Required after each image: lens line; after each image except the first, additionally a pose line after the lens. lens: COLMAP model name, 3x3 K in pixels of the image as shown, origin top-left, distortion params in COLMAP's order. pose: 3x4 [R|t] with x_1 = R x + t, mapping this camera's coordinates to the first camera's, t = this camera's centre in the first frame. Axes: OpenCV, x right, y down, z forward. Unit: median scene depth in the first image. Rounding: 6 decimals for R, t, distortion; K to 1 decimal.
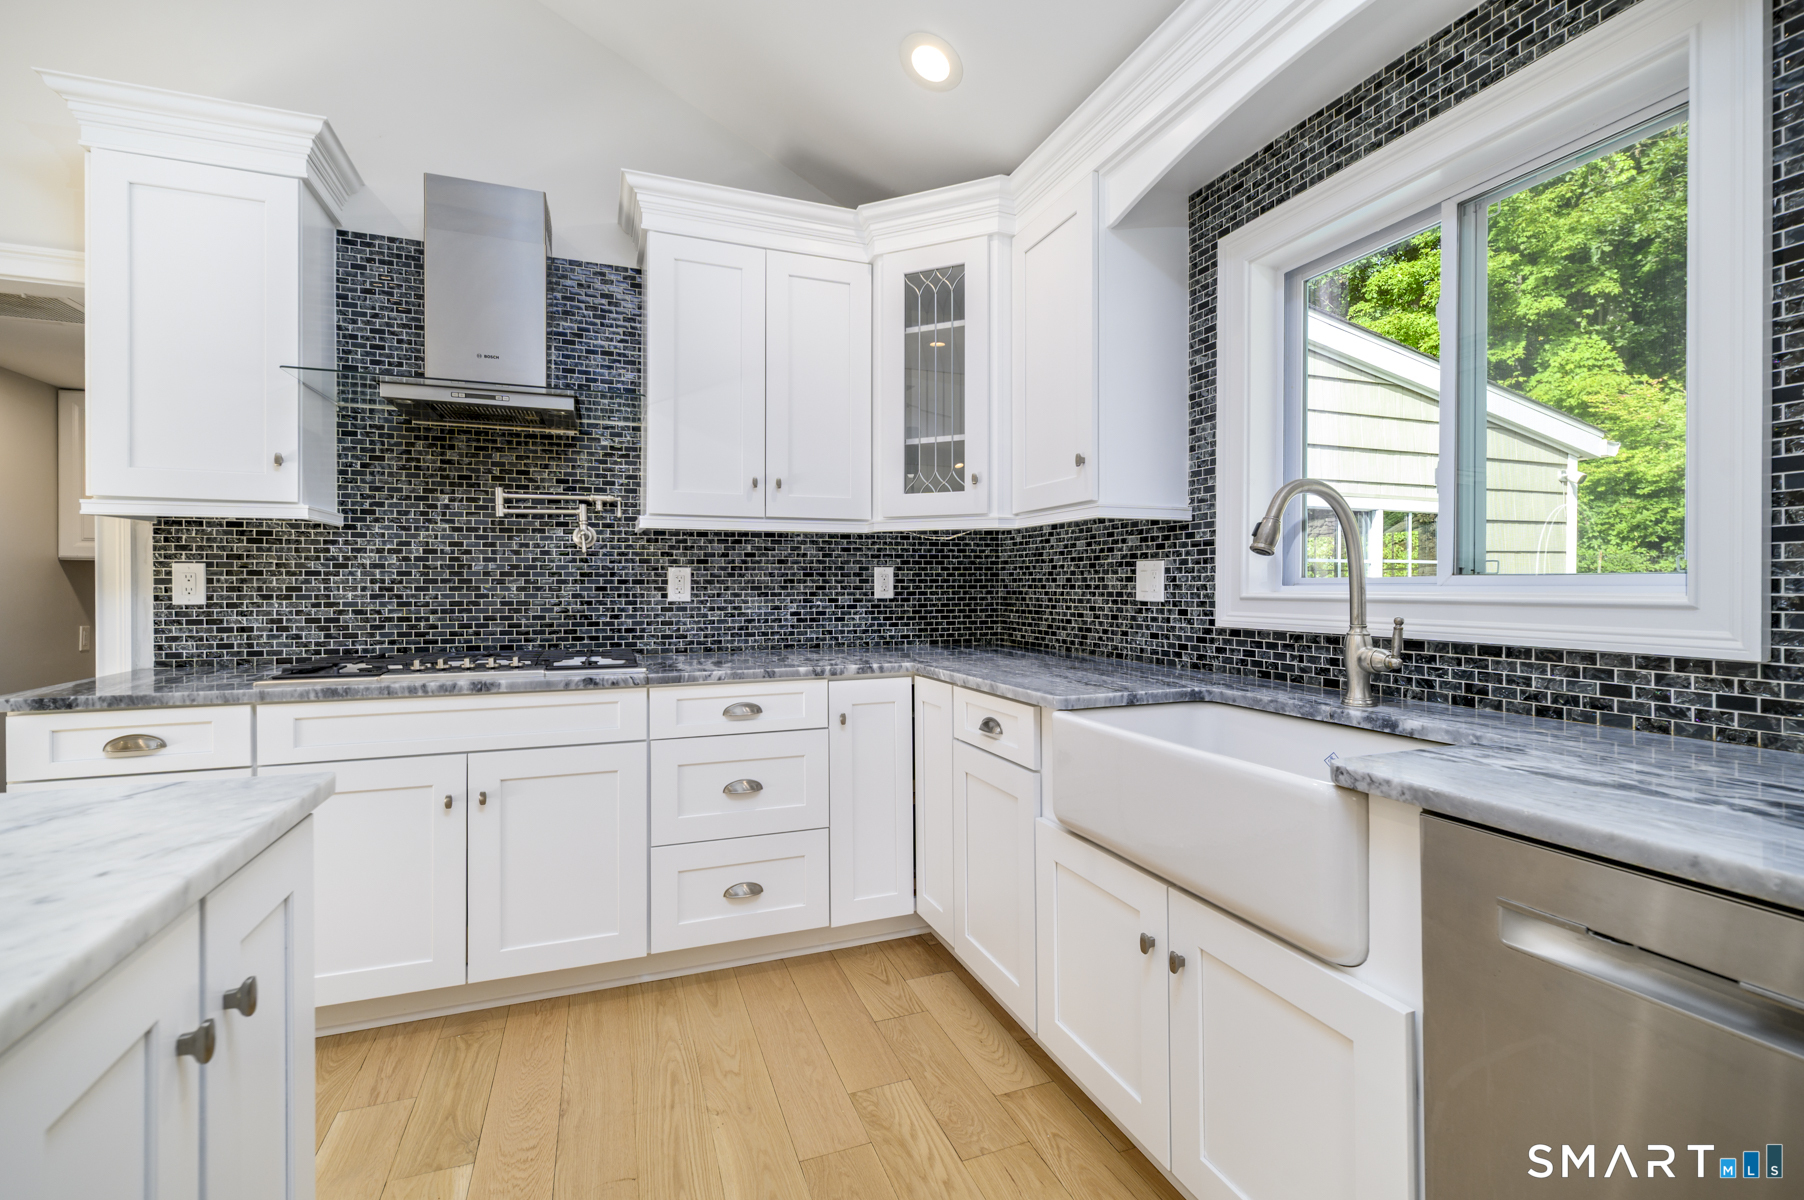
lens RADIAL K [[781.7, 0, 884.4], [0, 781.7, 583.1], [0, 0, 1]] dist [0.003501, 0.000437]
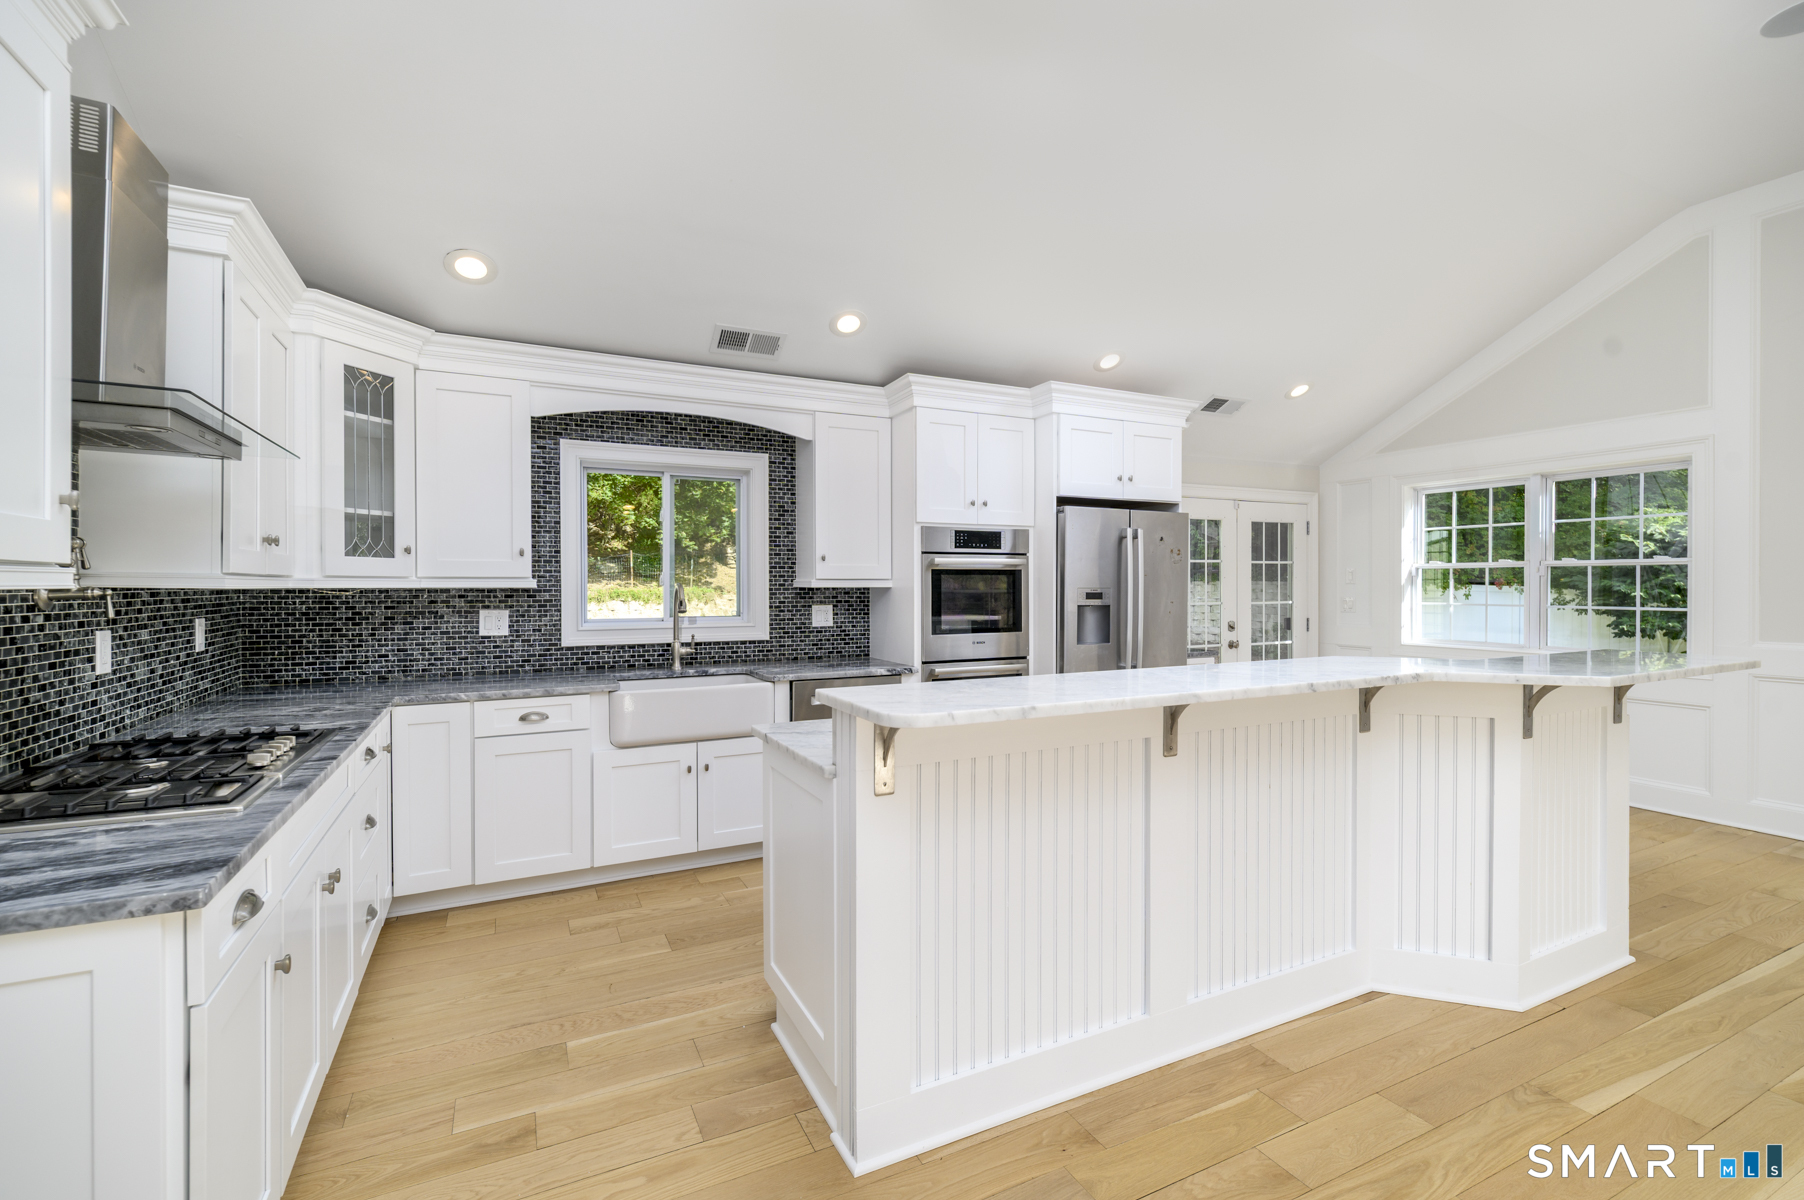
lens RADIAL K [[781.7, 0, 899.4], [0, 781.7, 586.4], [0, 0, 1]] dist [0.003501, 0.000437]
pose [[-0.096802, 0.001985, 0.995302, -1.943551], [-0.000418, 0.999998, -0.002035, -0.108955], [-0.995304, -0.000613, -0.096801, 0.489273]]
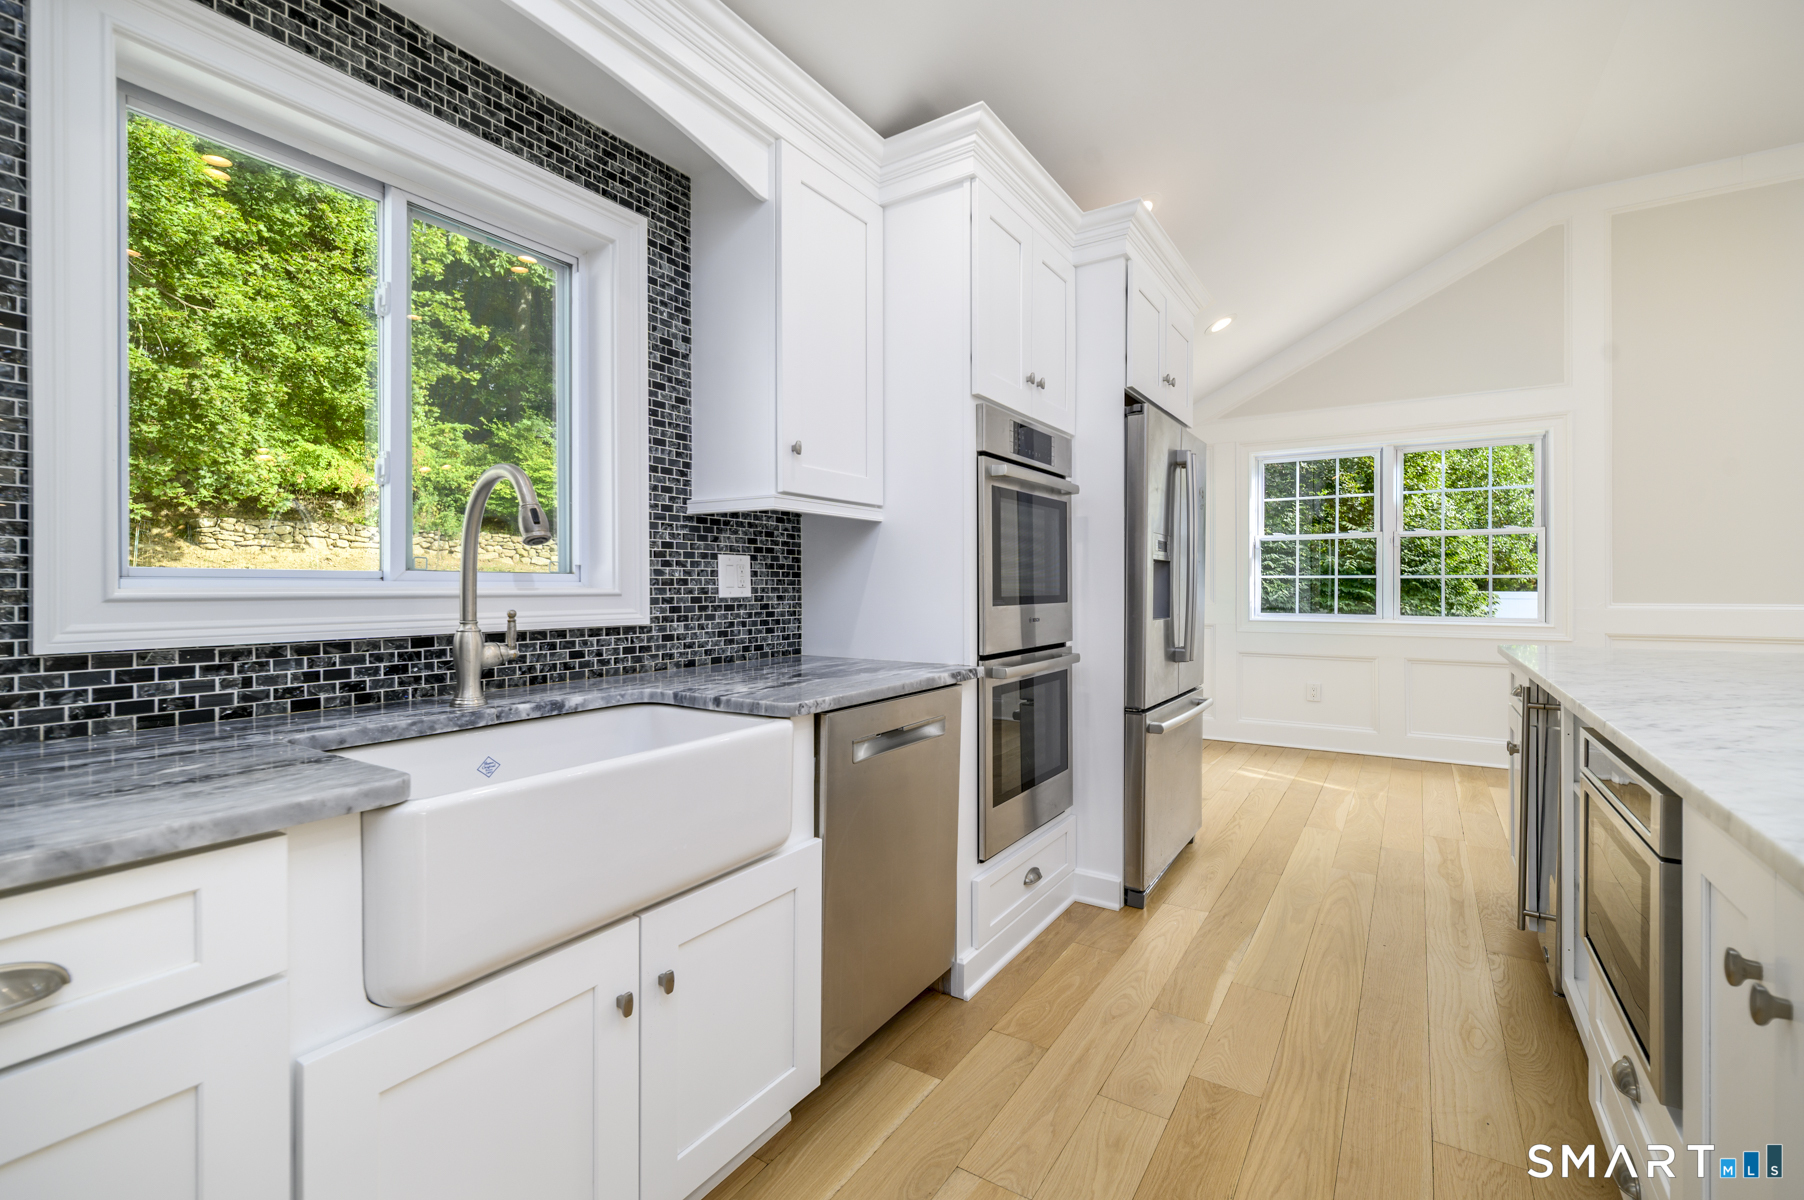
lens RADIAL K [[781.7, 0, 893.7], [0, 781.7, 583.6], [0, 0, 1]] dist [0.003501, 0.000437]
pose [[-0.590932, 0.001256, 0.806721, -0.447373], [-0.004515, 0.999978, -0.004864, 0.008825], [-0.806709, -0.006516, -0.590913, 1.088340]]
